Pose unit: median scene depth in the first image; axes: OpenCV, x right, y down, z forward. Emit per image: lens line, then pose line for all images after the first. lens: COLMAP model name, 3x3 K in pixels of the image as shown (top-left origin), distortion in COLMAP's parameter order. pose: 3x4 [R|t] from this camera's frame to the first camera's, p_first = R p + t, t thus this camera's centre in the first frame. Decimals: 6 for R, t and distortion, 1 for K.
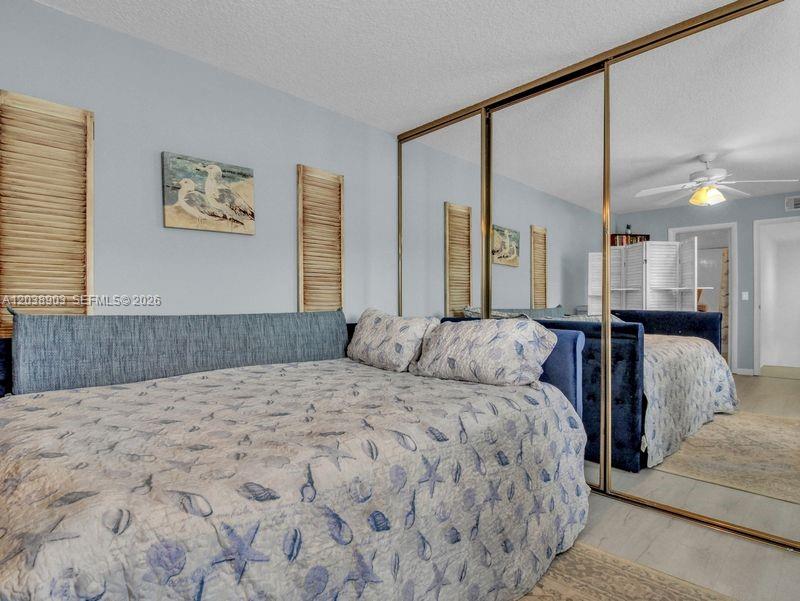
lens RADIAL K [[421.5, 0, 400.0], [0, 421.5, 300.5], [0, 0, 1]] dist [0.002533, -0.000699]
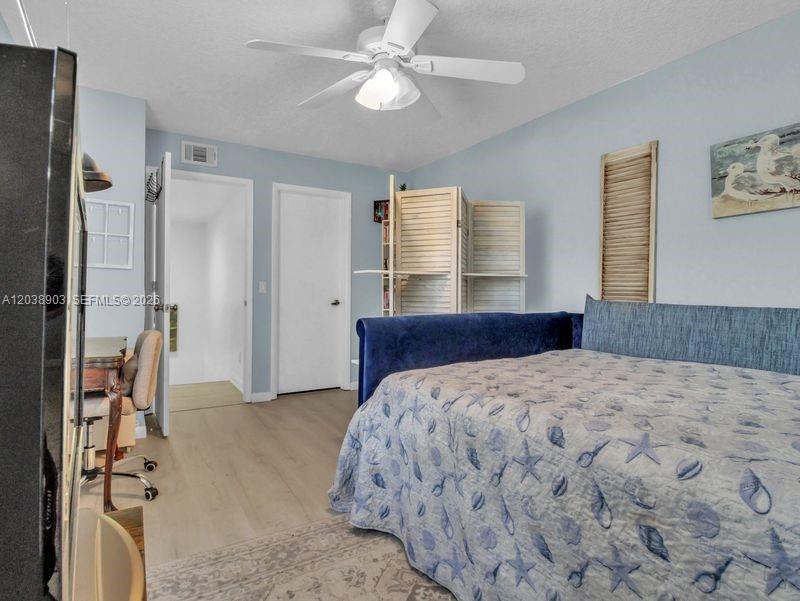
lens RADIAL K [[411.1, 0, 407.1], [0, 411.1, 297.9], [0, 0, 1]] dist [-0.025262, -0.000018]
pose [[-0.183874, 0.013702, -0.982854, 0.534784], [-0.010544, 0.999818, 0.015911, 0.008063], [0.982893, 0.013289, -0.183696, 0.452077]]
